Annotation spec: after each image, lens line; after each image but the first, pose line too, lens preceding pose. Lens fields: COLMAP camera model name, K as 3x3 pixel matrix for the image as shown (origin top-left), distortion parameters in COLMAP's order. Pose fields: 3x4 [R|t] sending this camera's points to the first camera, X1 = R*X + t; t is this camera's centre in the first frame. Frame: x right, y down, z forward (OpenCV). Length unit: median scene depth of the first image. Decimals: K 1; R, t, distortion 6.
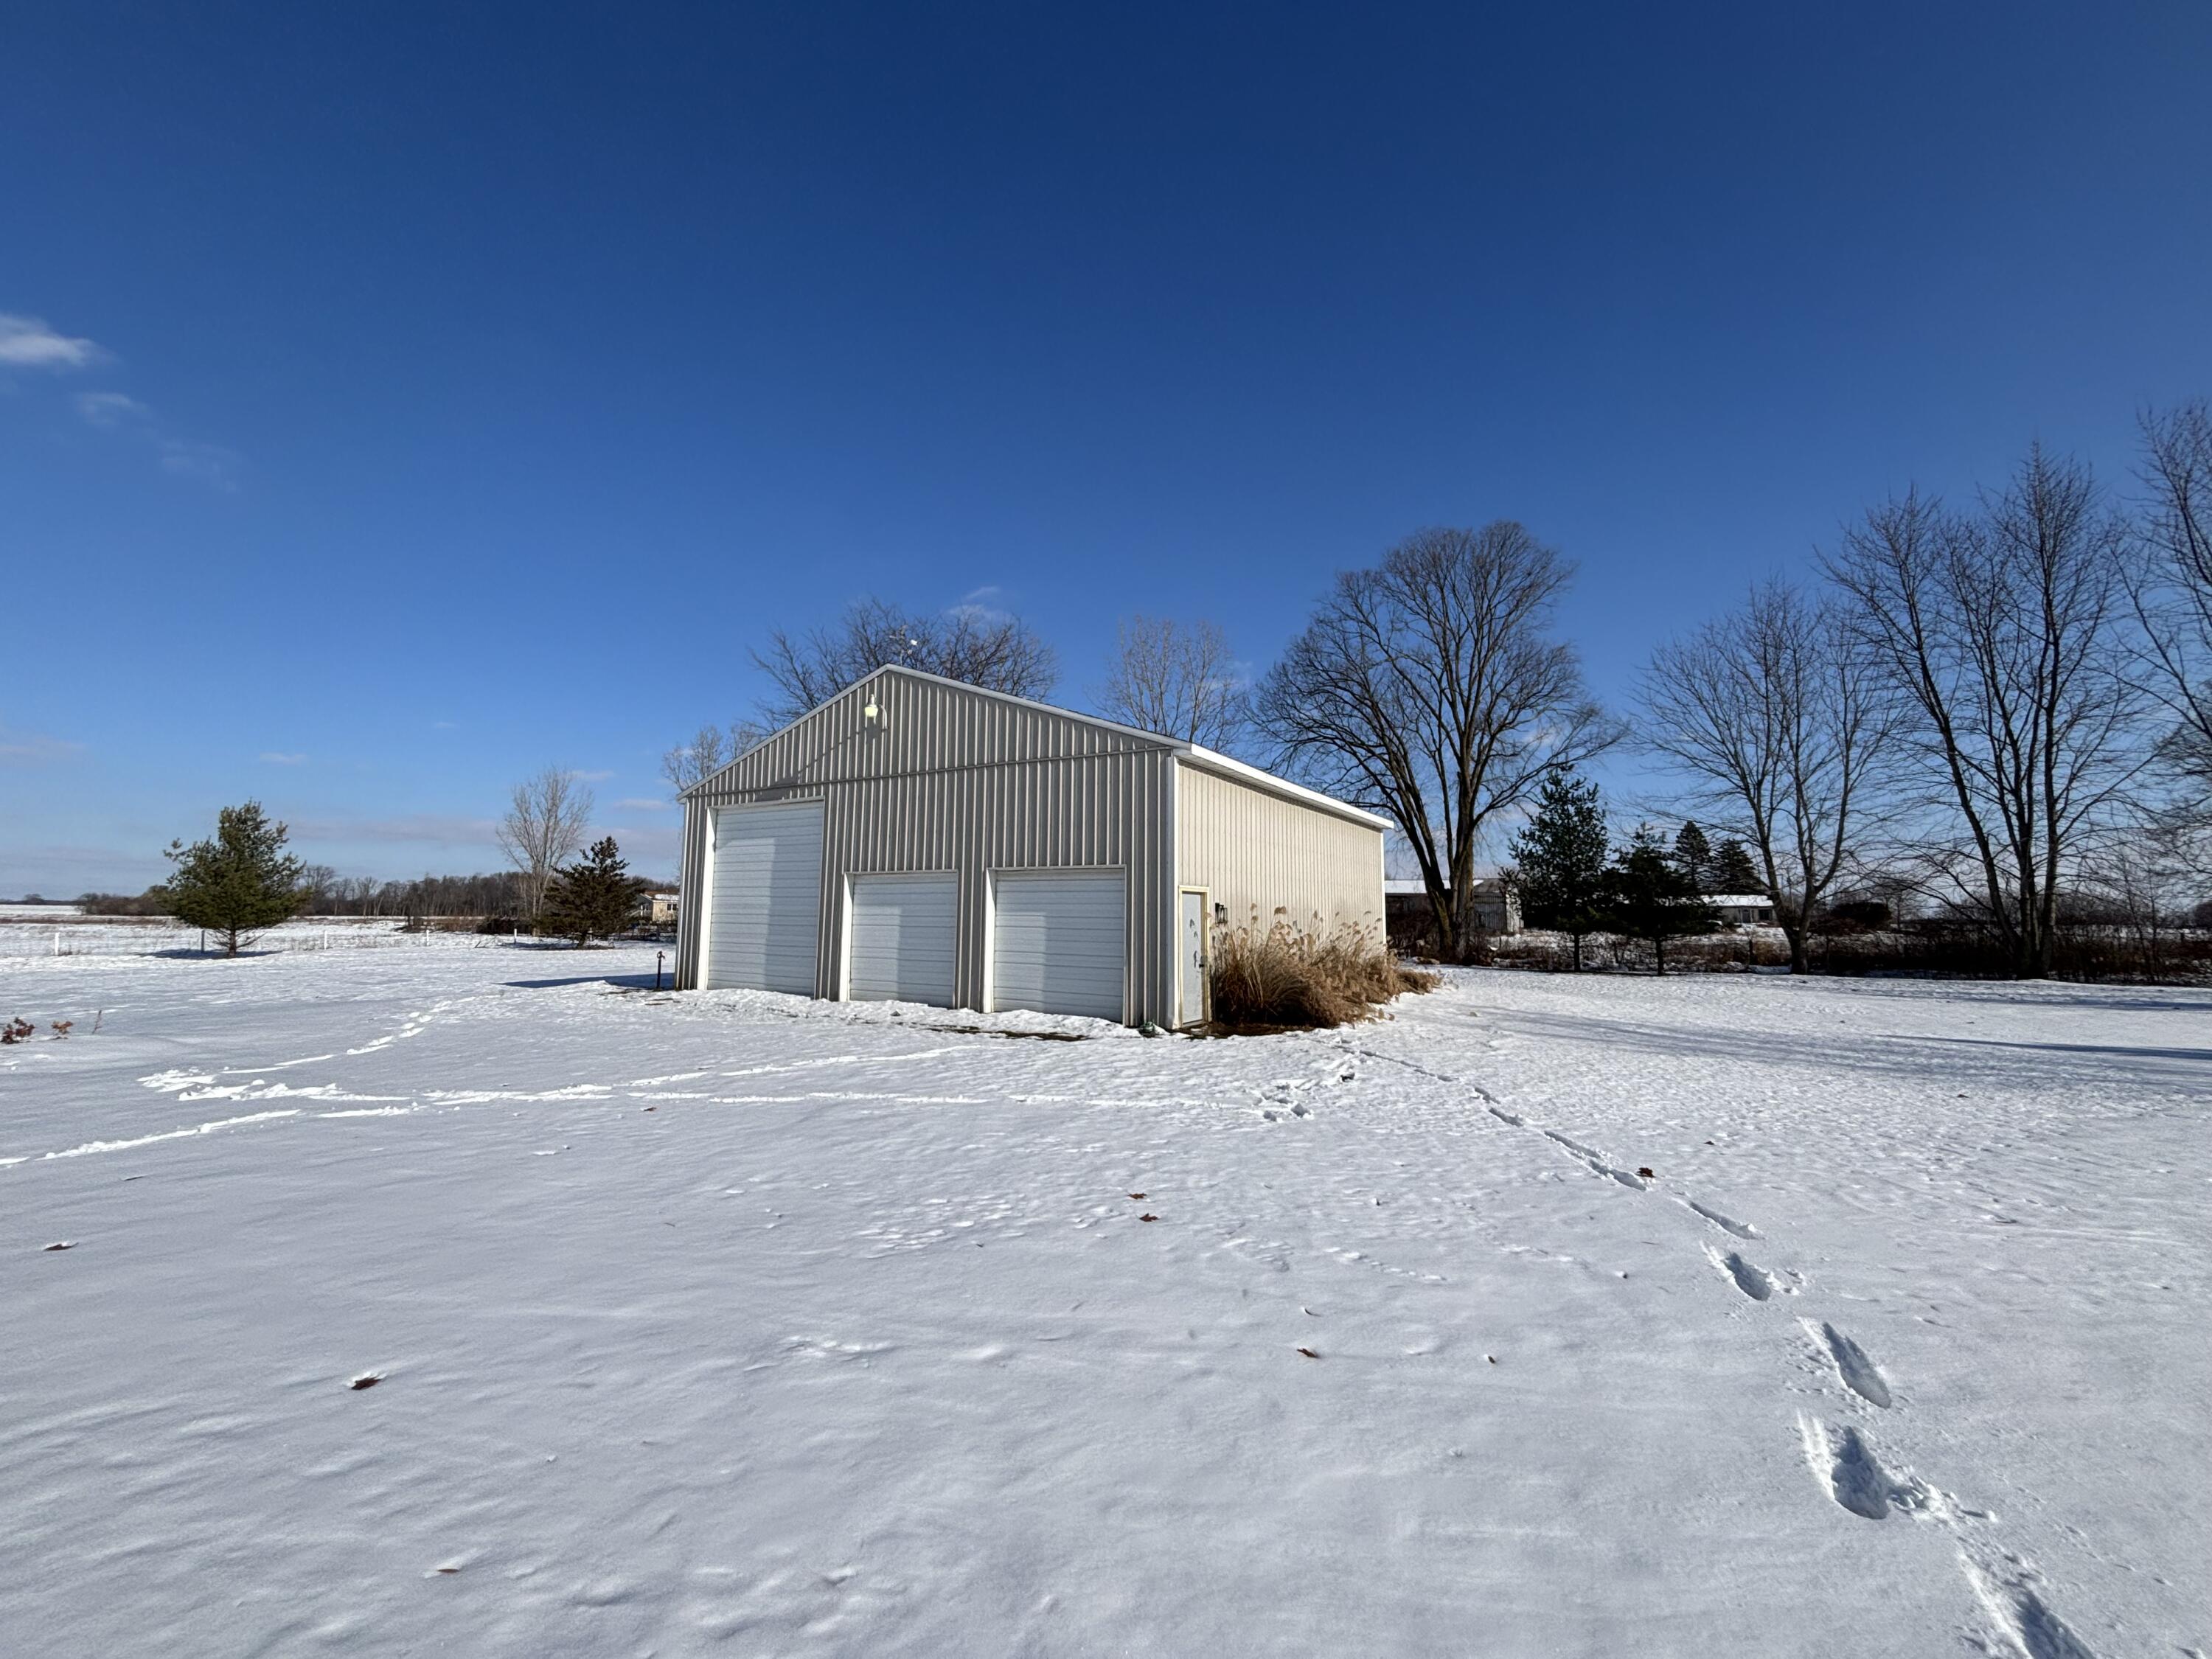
lens RADIAL K [[882.6, 0, 1106.0], [0, 882.6, 829.5], [0, 0, 1]] dist [0.012406, -0.012080]
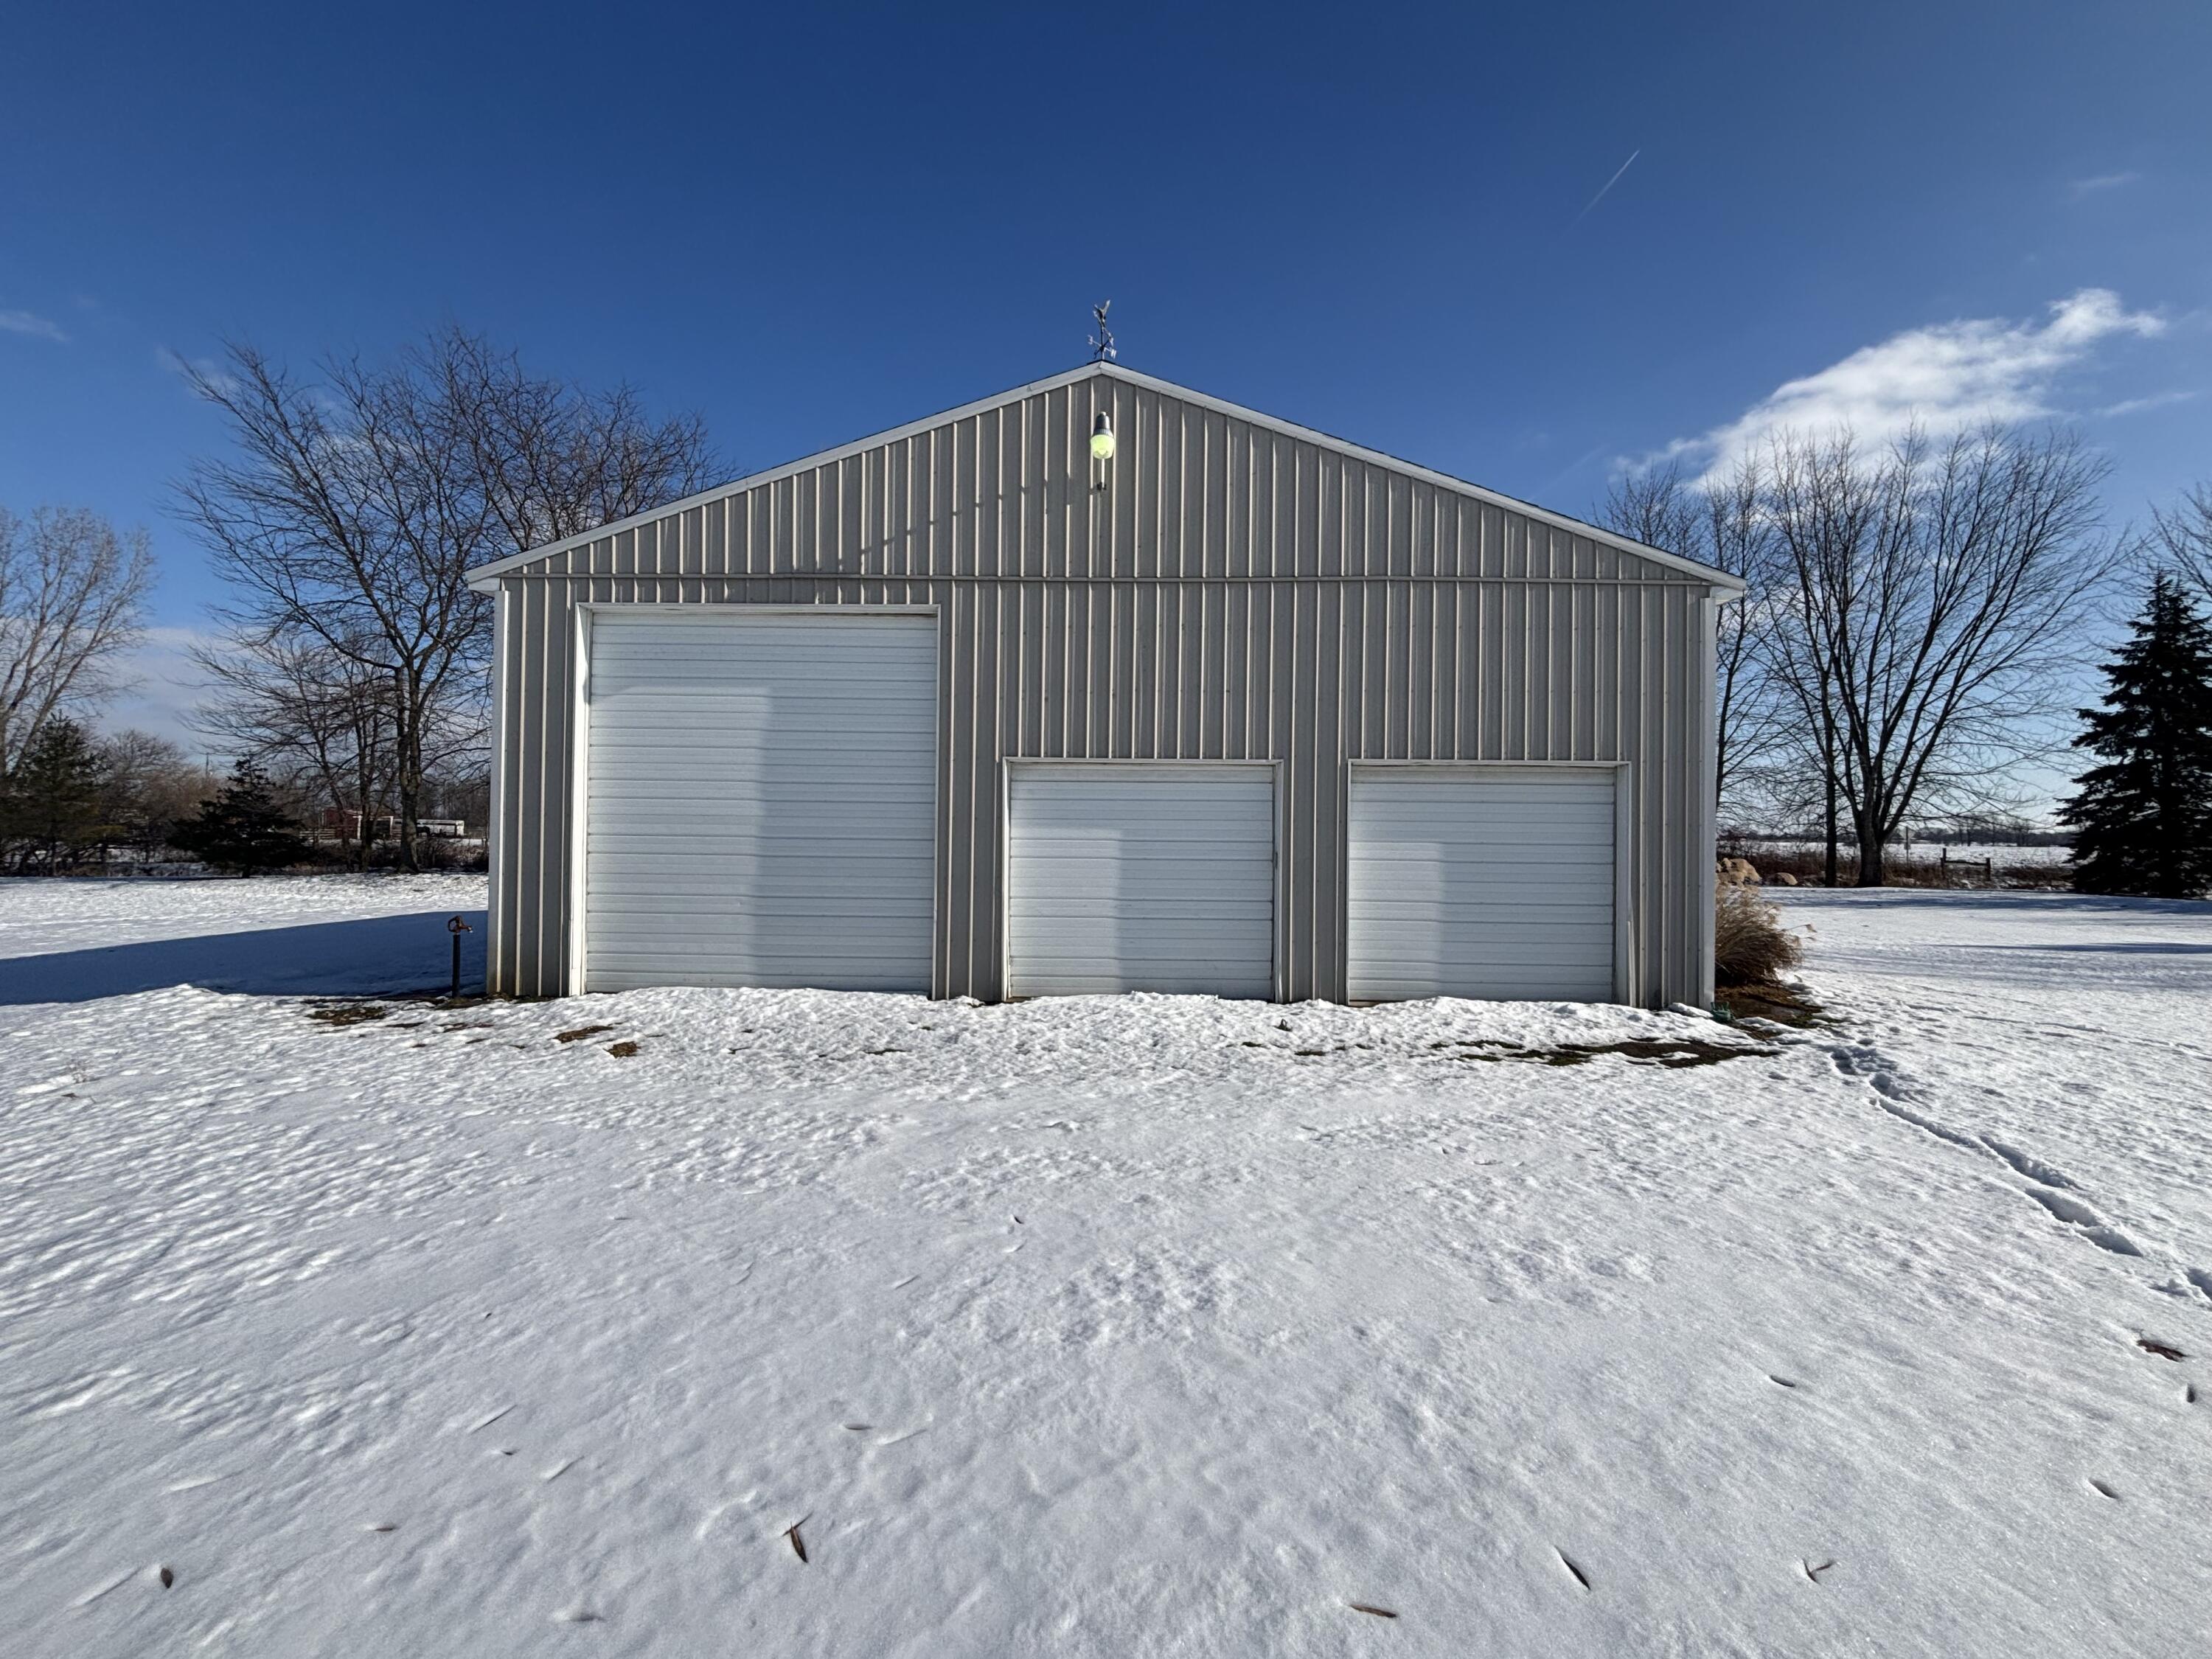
lens RADIAL K [[882.6, 0, 1106.0], [0, 882.6, 829.5], [0, 0, 1]] dist [0.012406, -0.012080]
pose [[0.867043, 0.001570, 0.498231, -0.515383], [-0.052548, 0.994706, 0.088312, 0.042542], [-0.495455, -0.102752, 0.862535, 0.527876]]
